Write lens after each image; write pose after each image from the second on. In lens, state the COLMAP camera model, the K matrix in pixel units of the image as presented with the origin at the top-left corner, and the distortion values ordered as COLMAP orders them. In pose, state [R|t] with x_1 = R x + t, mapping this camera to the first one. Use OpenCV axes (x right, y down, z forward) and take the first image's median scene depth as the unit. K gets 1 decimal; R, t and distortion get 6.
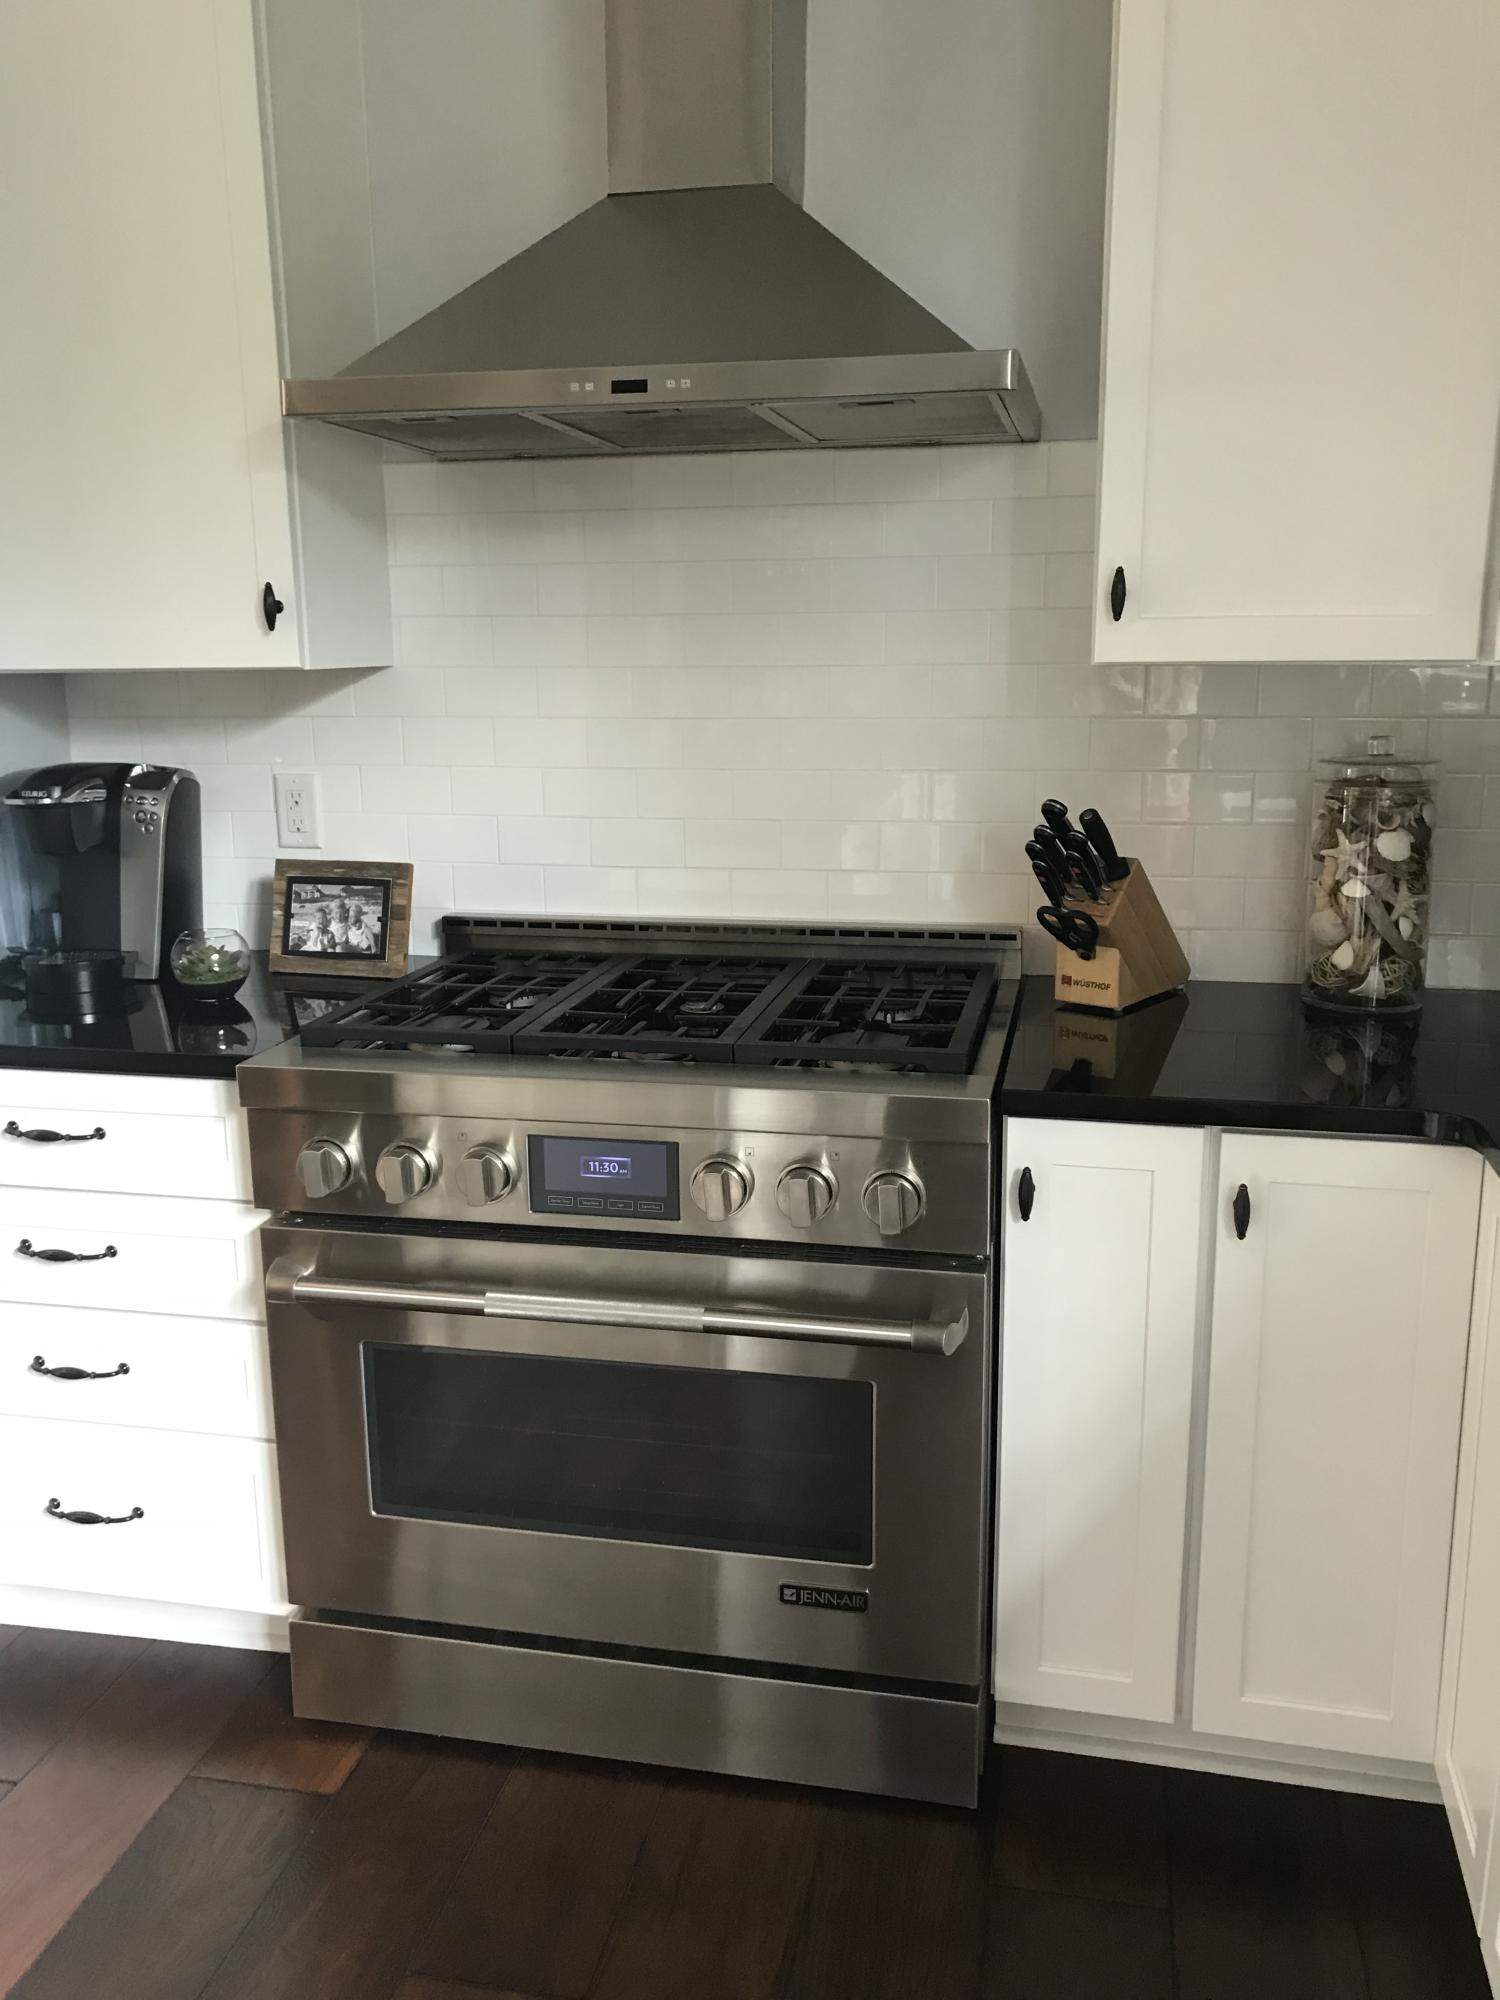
lens RADIAL K [[1641.9, 0, 758.4], [0, 1641.9, 999.5], [0, 0, 1]] dist [0.016733, -0.011457]
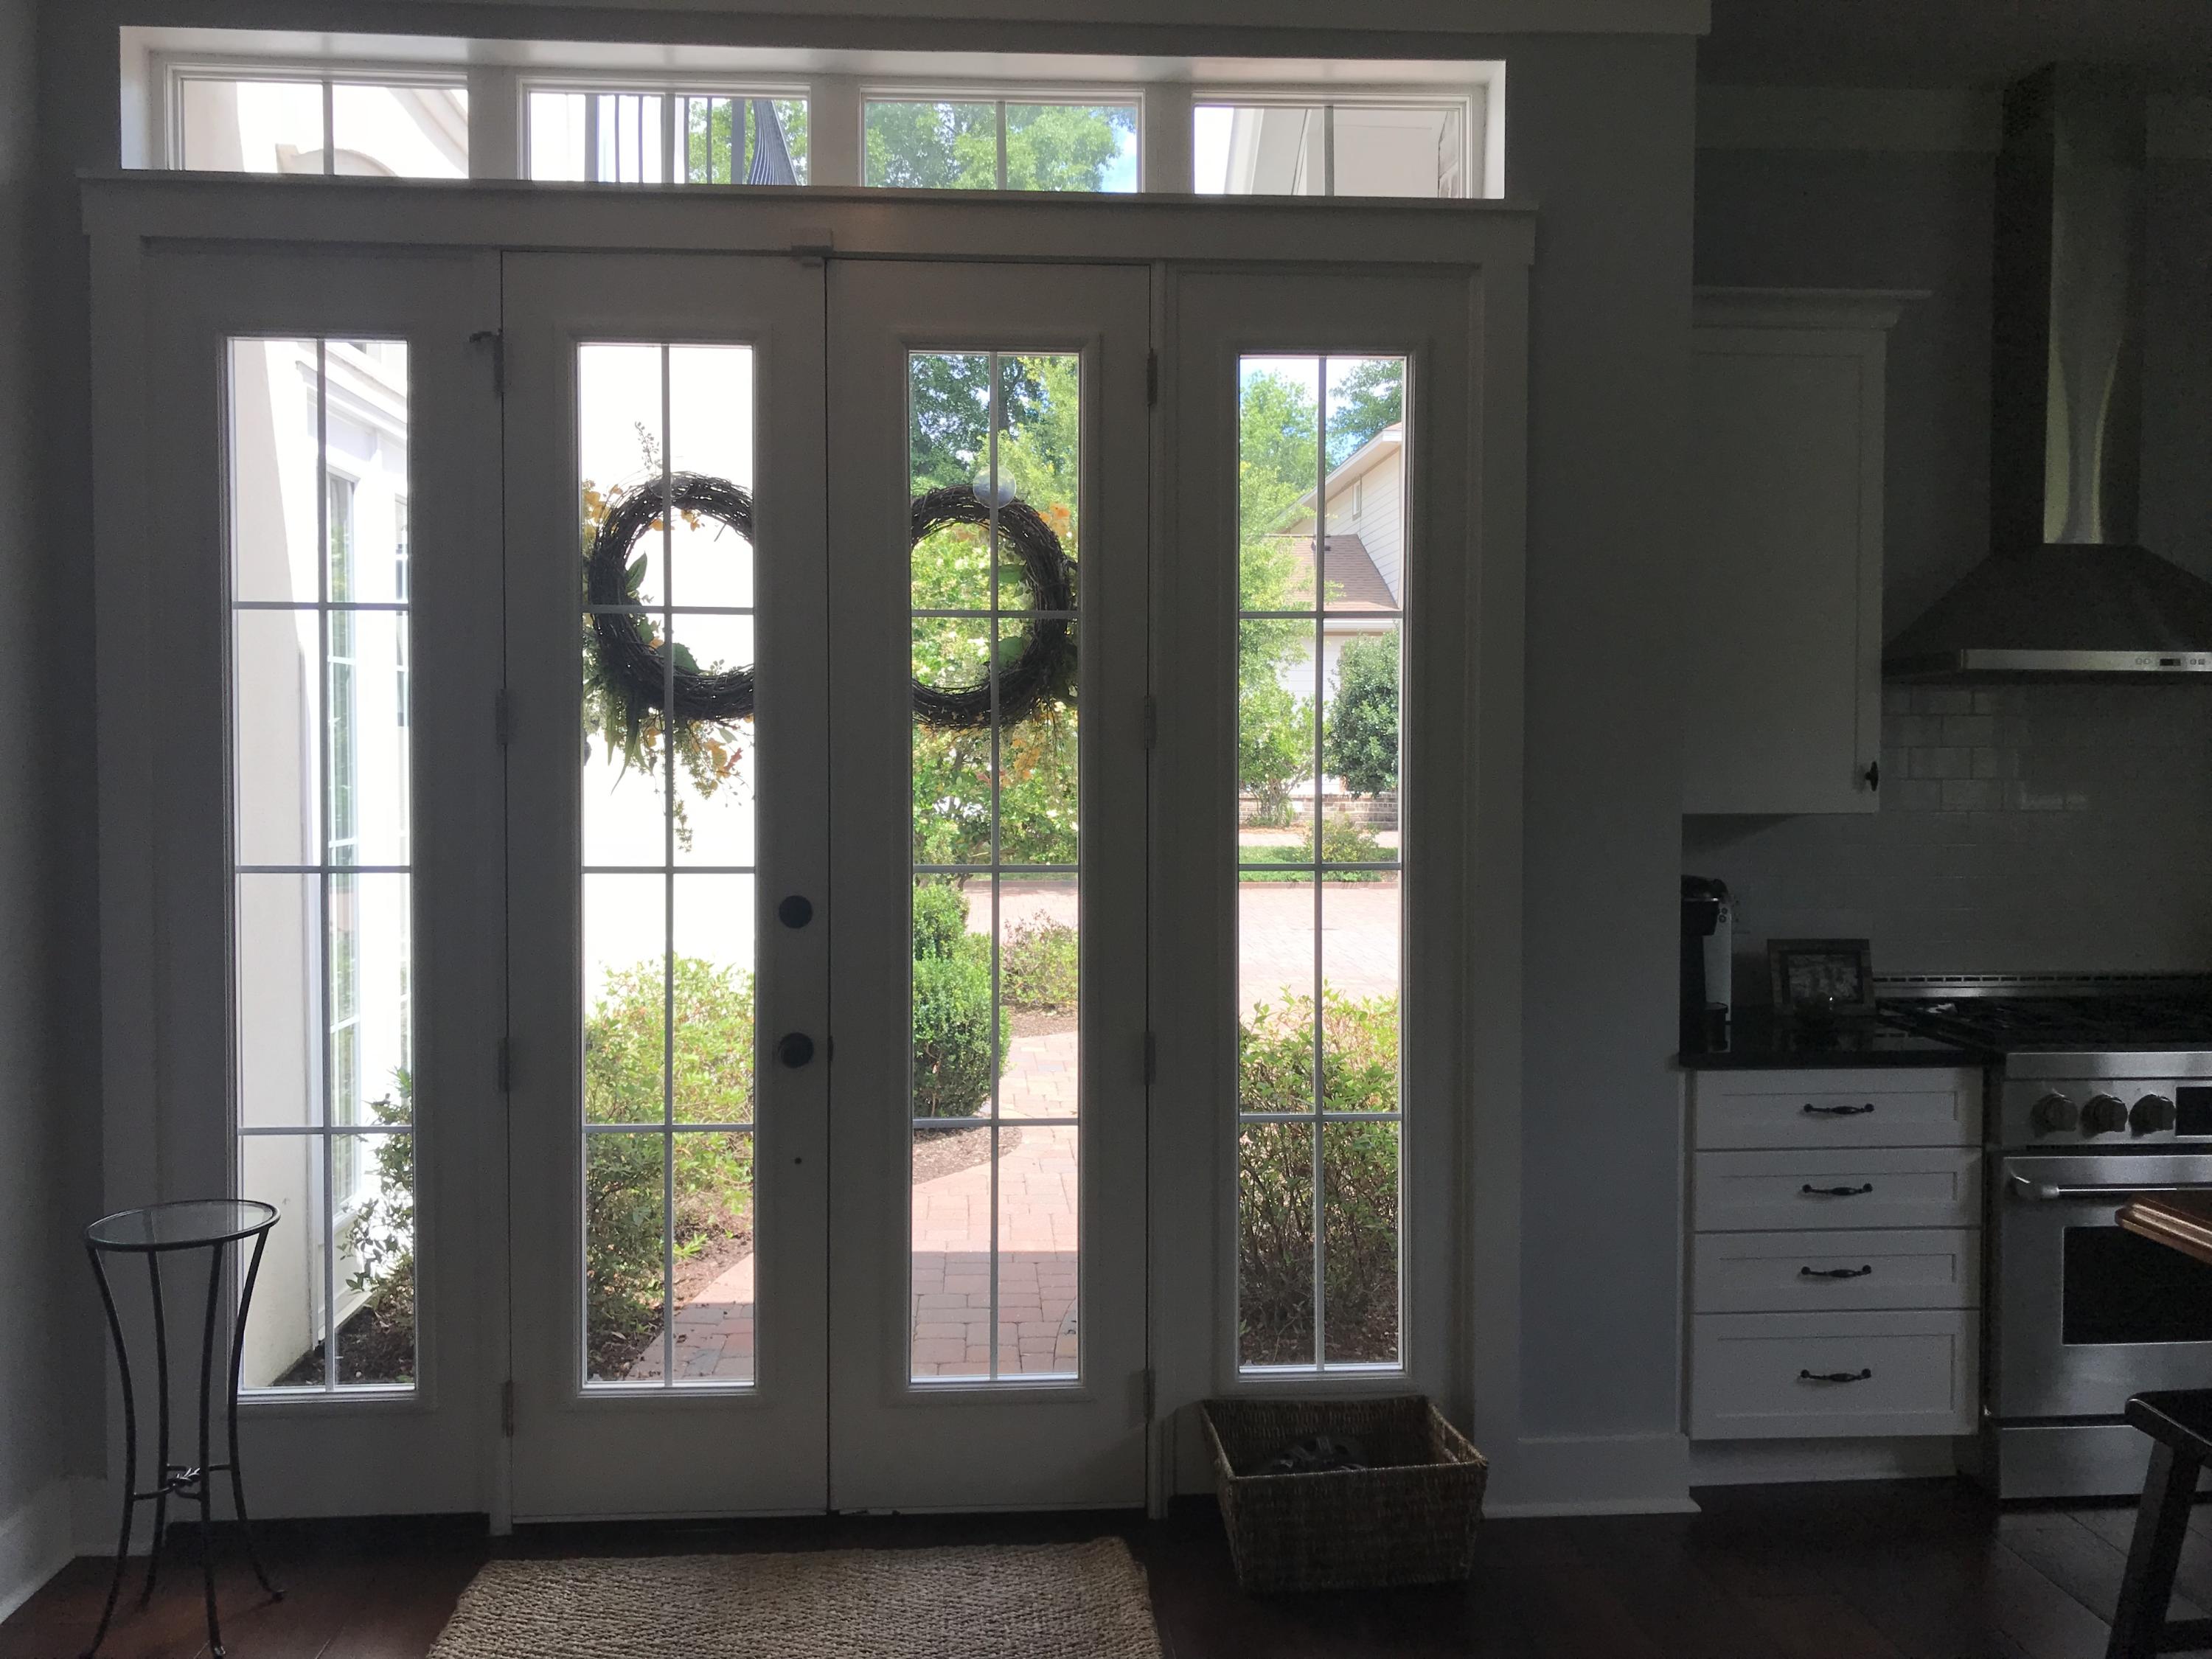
lens RADIAL K [[1815.9, 0, 1056.8], [0, 1815.9, 821.0], [0, 0, 1]] dist [0.016733, -0.011457]
pose [[0.965223, -0.001735, 0.261423, -1.551380], [0.049334, 0.983220, -0.175625, 0.077081], [-0.256732, 0.182414, 0.949112, -0.478103]]
